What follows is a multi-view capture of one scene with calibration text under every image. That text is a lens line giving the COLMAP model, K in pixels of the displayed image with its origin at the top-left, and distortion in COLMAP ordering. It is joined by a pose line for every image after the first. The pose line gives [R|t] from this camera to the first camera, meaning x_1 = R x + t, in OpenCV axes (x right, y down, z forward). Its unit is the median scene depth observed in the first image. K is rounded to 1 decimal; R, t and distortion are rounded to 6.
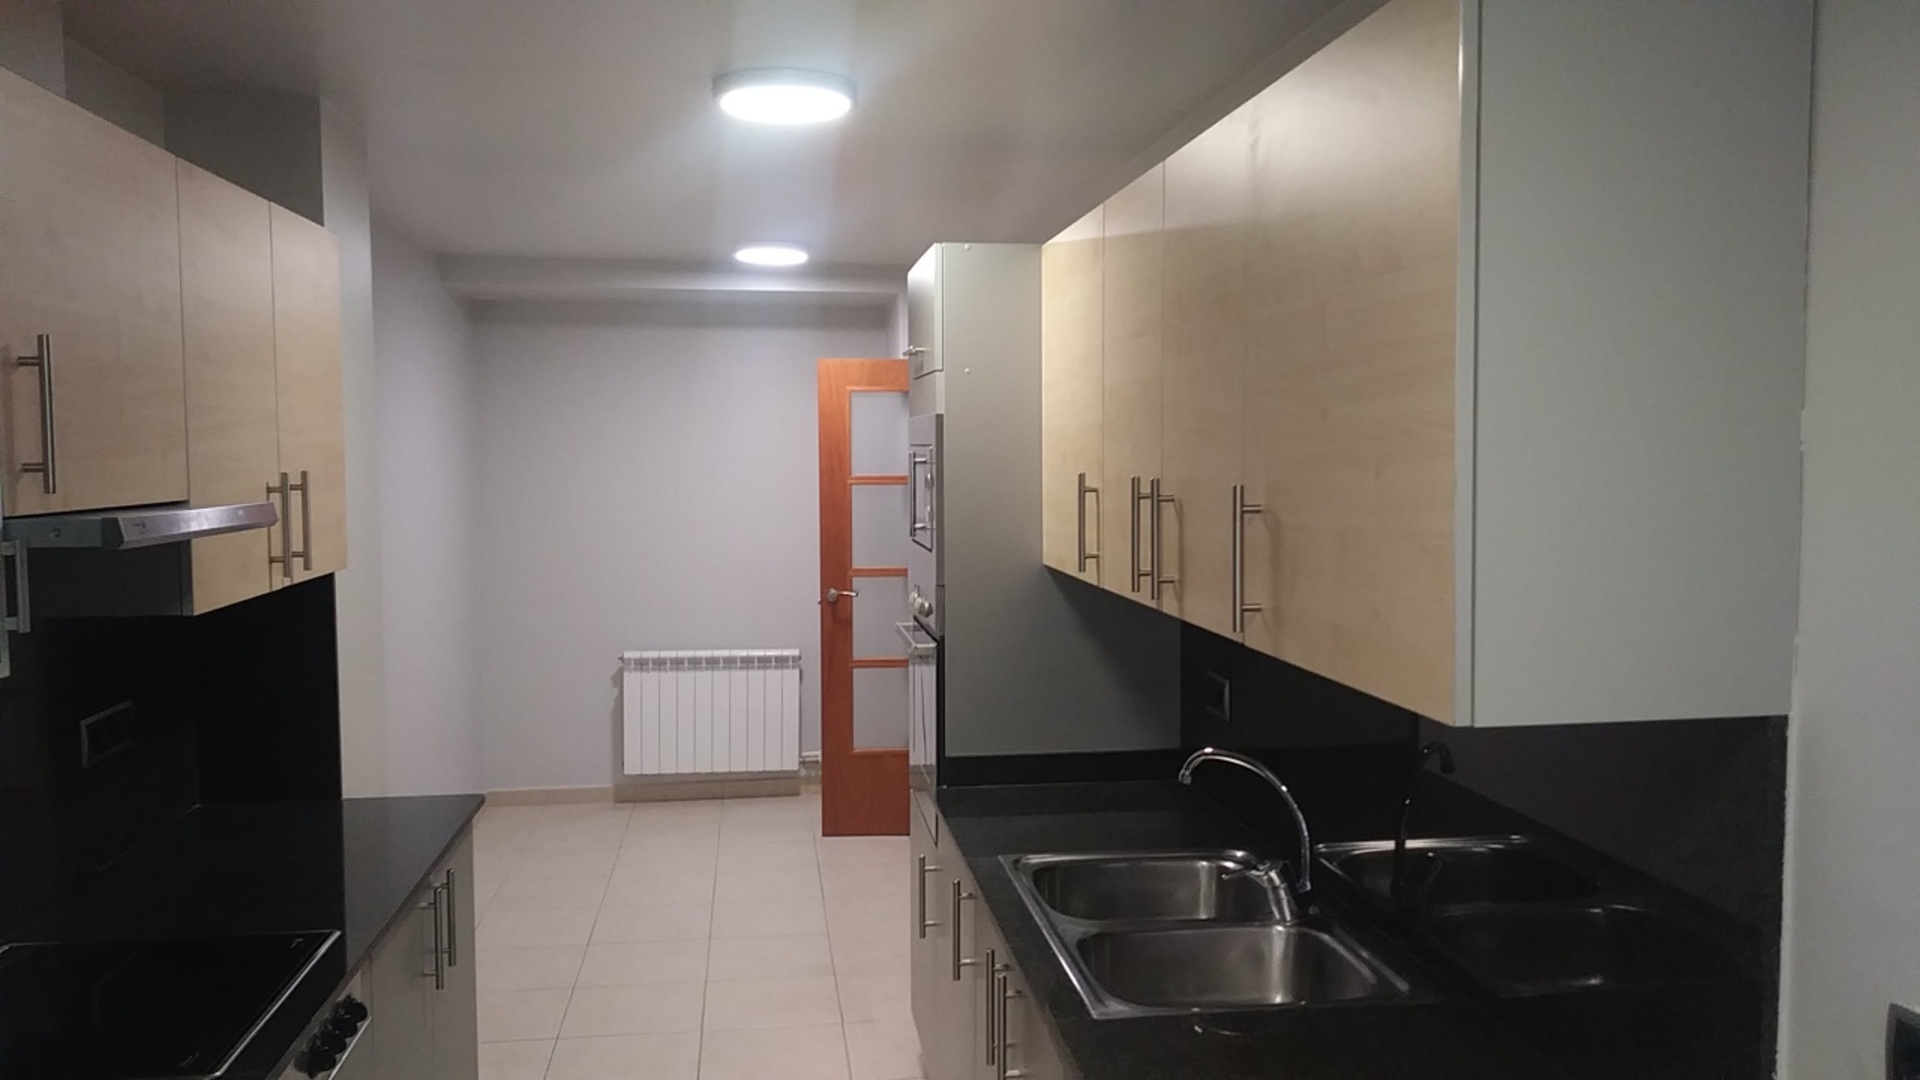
lens RADIAL K [[1503.1, 0, 959.1], [0, 1503.1, 536.5], [0, 0, 1]] dist [0.030730, -0.048316]
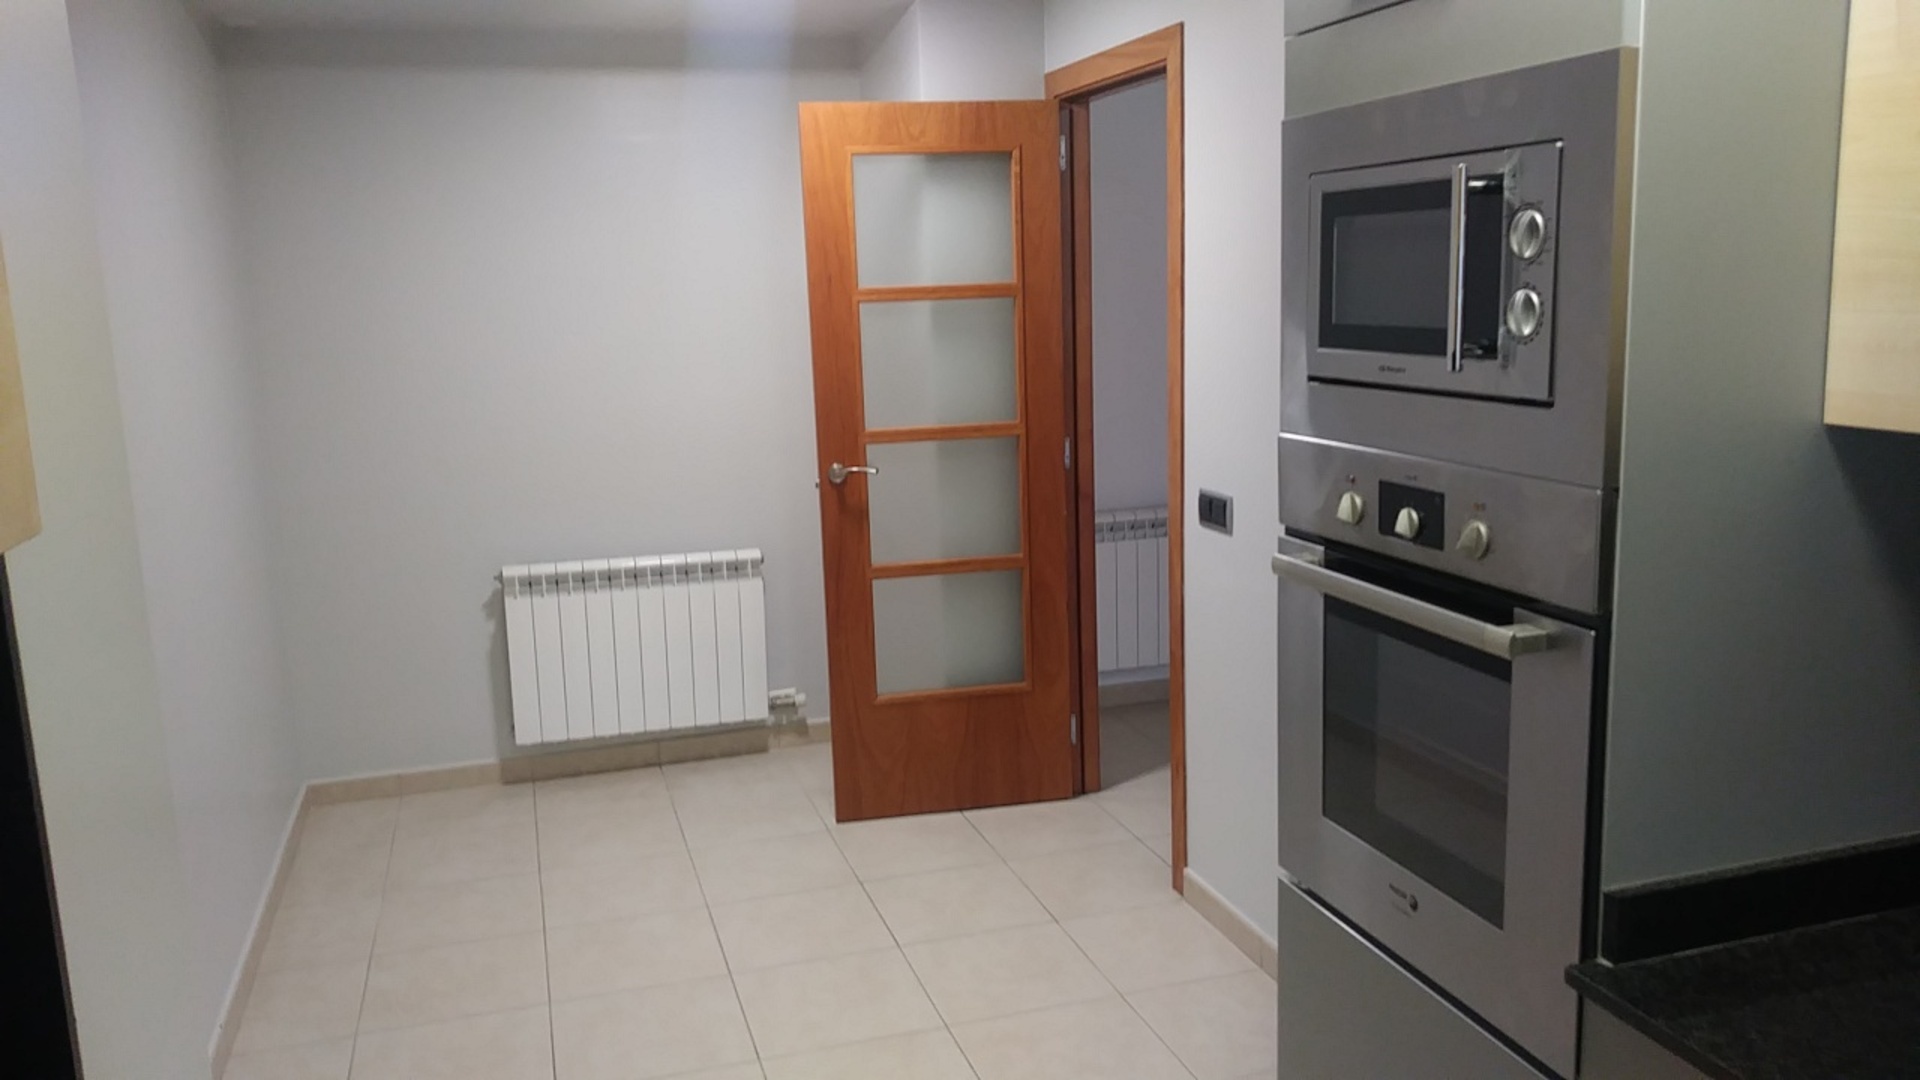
lens RADIAL K [[1503.1, 0, 989.0], [0, 1503.1, 590.1], [0, 0, 1]] dist [0.030730, -0.048316]
pose [[0.985291, -0.056718, 0.161197, -0.117231], [0.033740, 0.989311, 0.141864, -0.001584], [-0.167520, -0.134339, 0.976673, 0.304016]]
